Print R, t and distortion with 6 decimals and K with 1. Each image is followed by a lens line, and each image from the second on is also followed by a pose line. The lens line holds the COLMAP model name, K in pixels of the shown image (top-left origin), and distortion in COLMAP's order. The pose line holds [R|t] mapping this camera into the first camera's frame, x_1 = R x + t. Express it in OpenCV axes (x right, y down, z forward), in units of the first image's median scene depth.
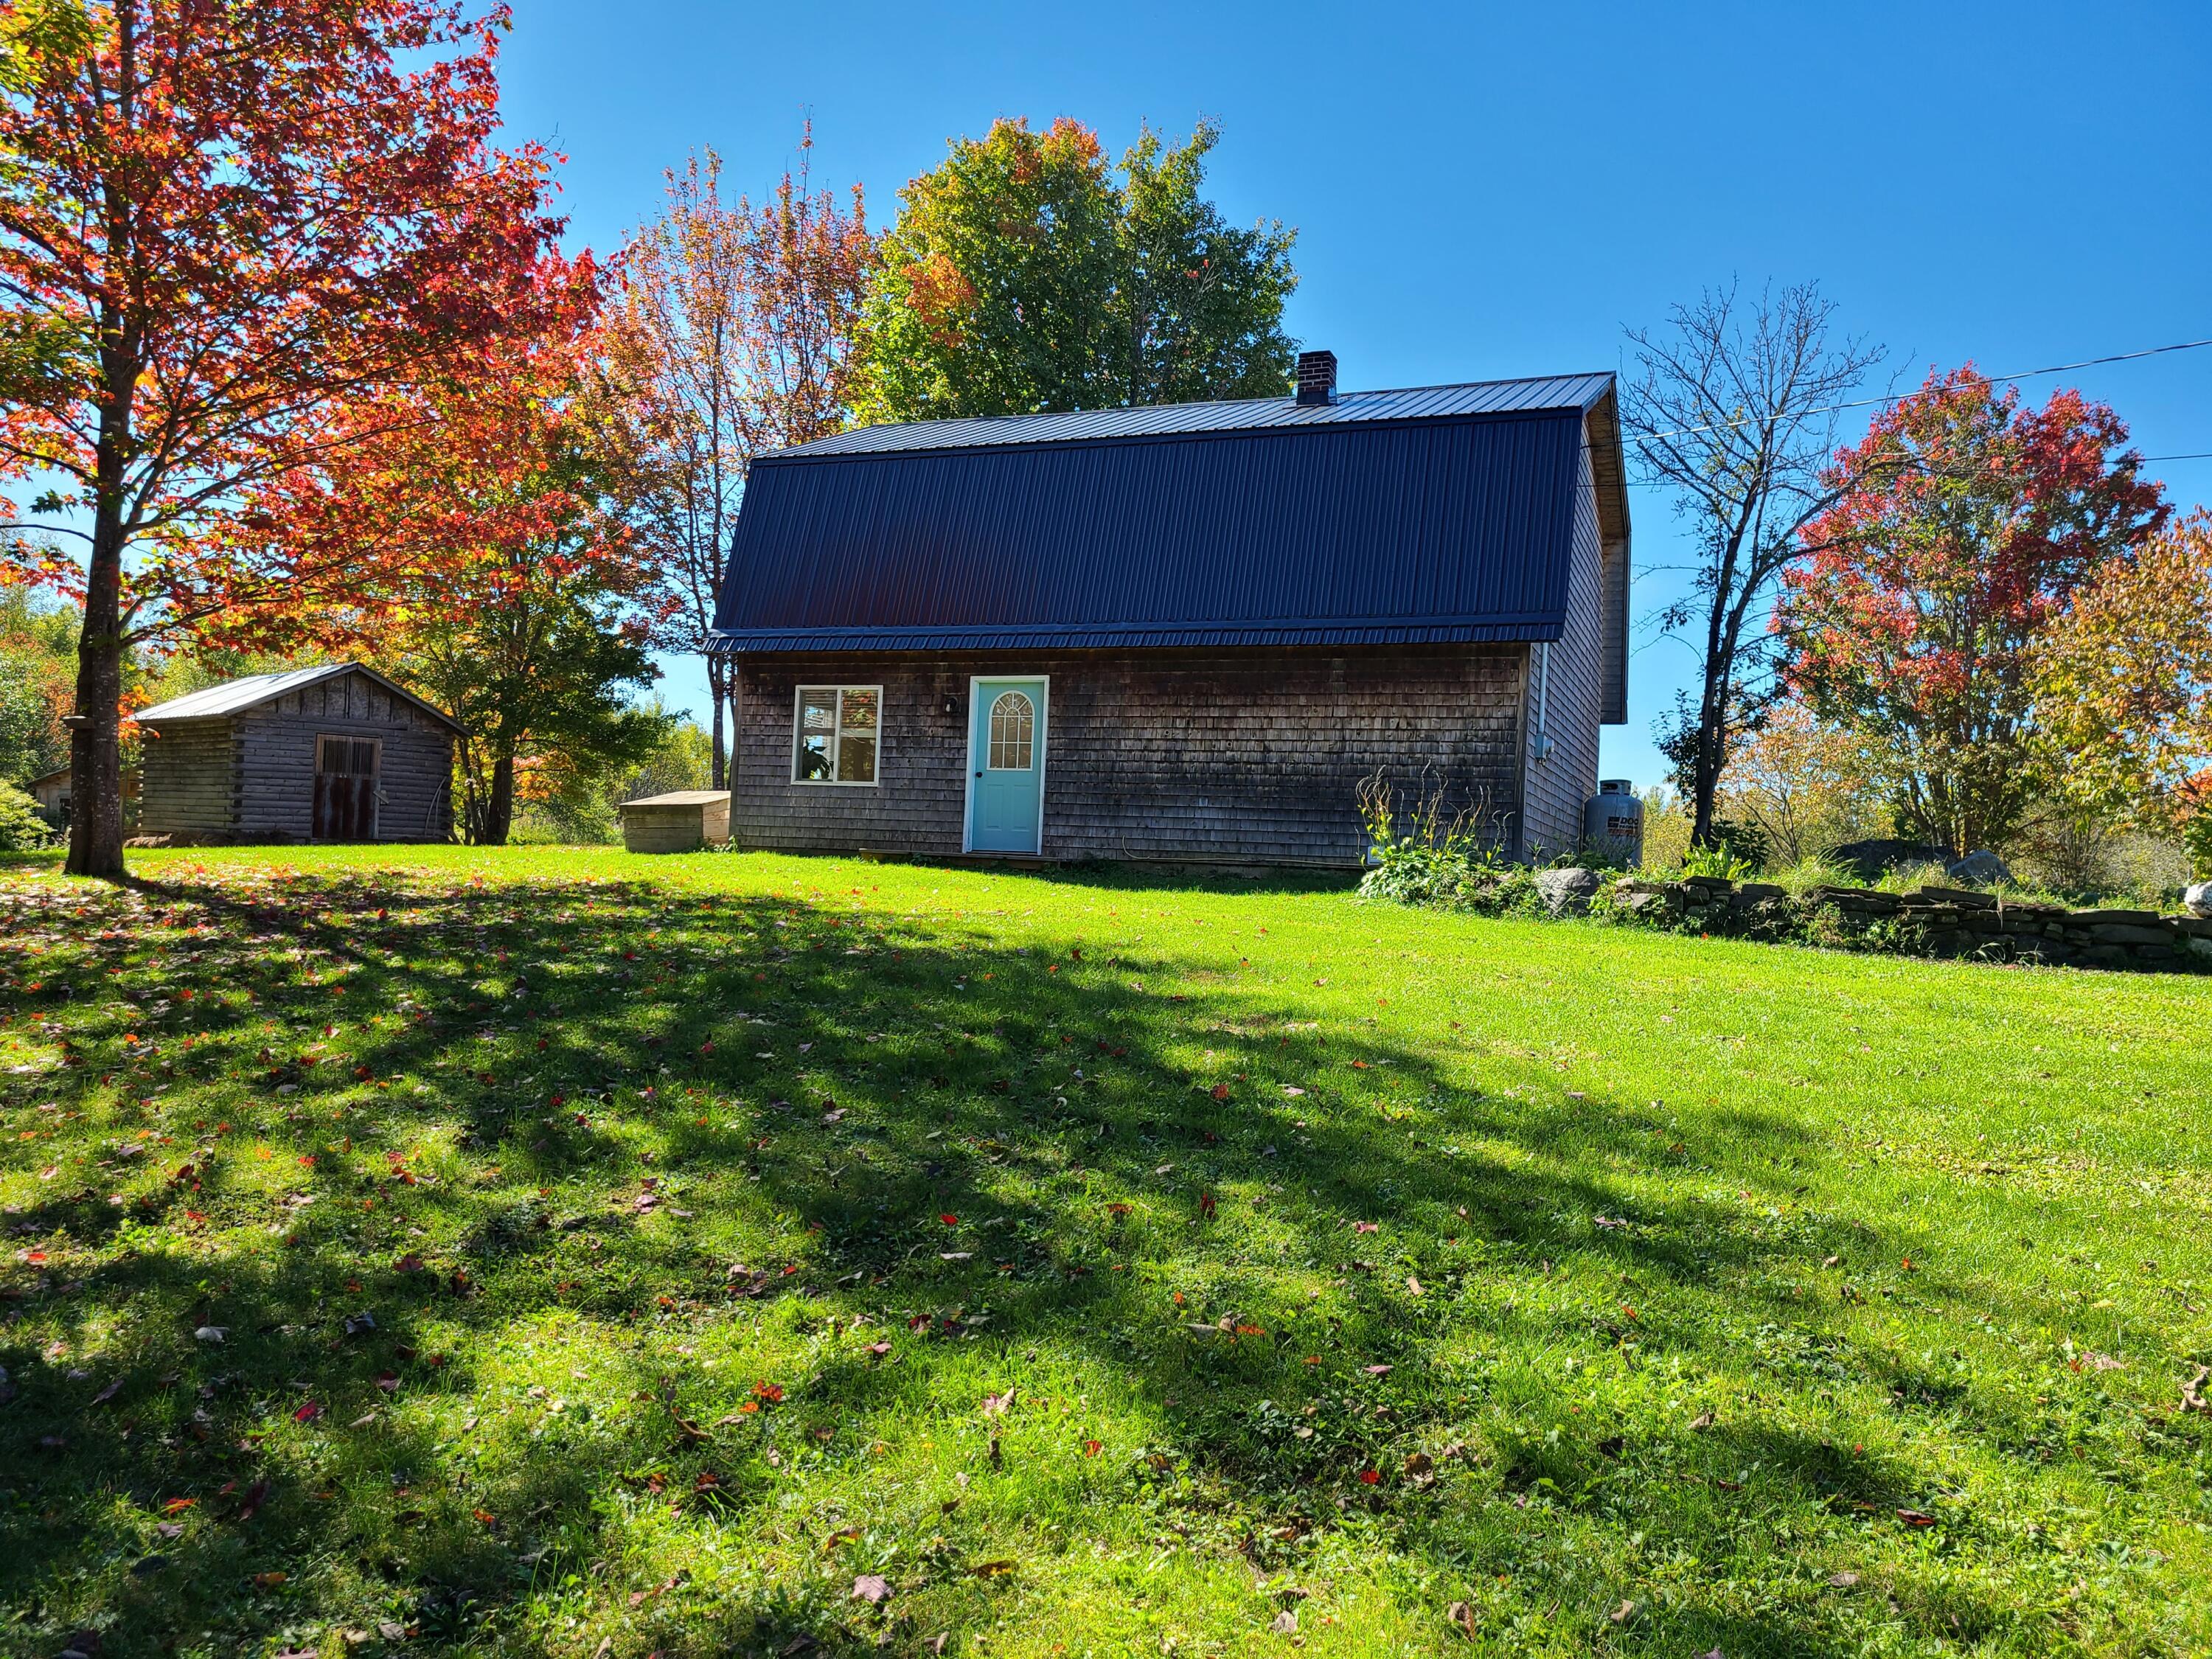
lens RADIAL K [[1654.7, 0, 1106.0], [0, 1654.7, 829.5], [0, 0, 1]] dist [-0.000564, 0.037470]
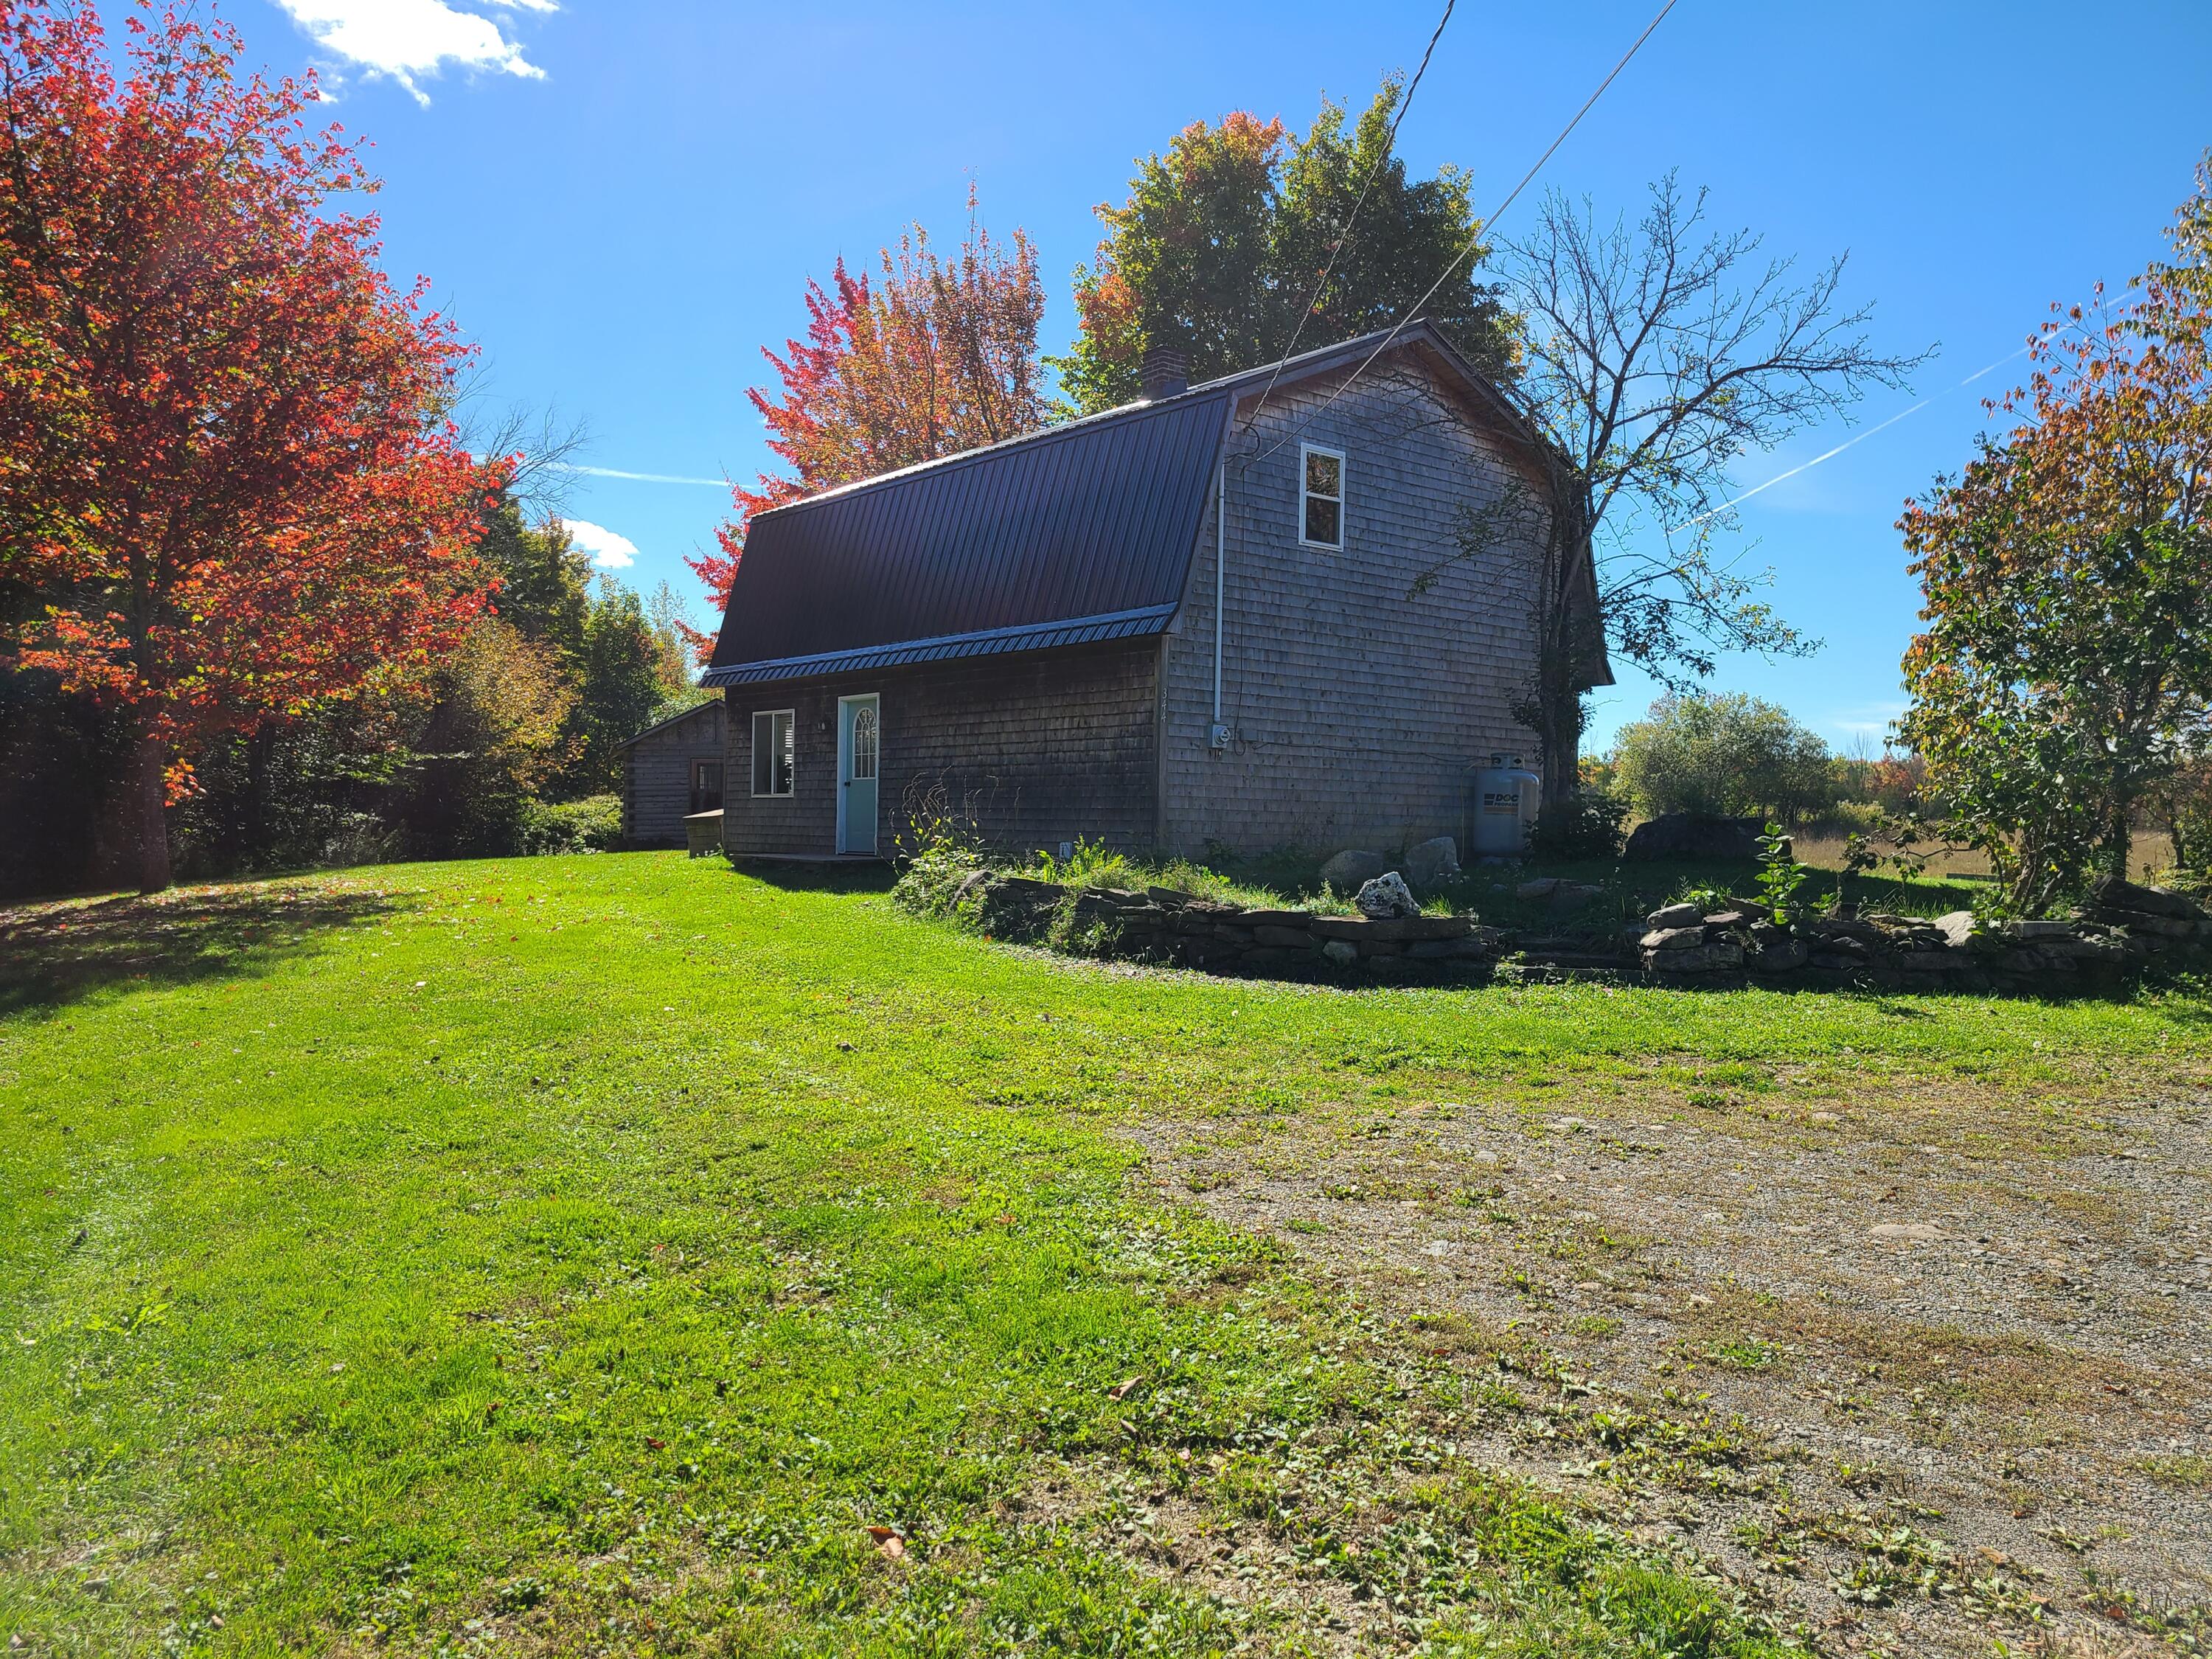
lens RADIAL K [[1654.7, 0, 1106.0], [0, 1654.7, 829.5], [0, 0, 1]] dist [-0.000564, 0.037470]
pose [[0.883789, -0.026164, -0.467154, 0.595050], [0.031621, 0.999493, 0.003844, -0.001538], [0.466816, -0.018169, 0.884168, 0.097468]]
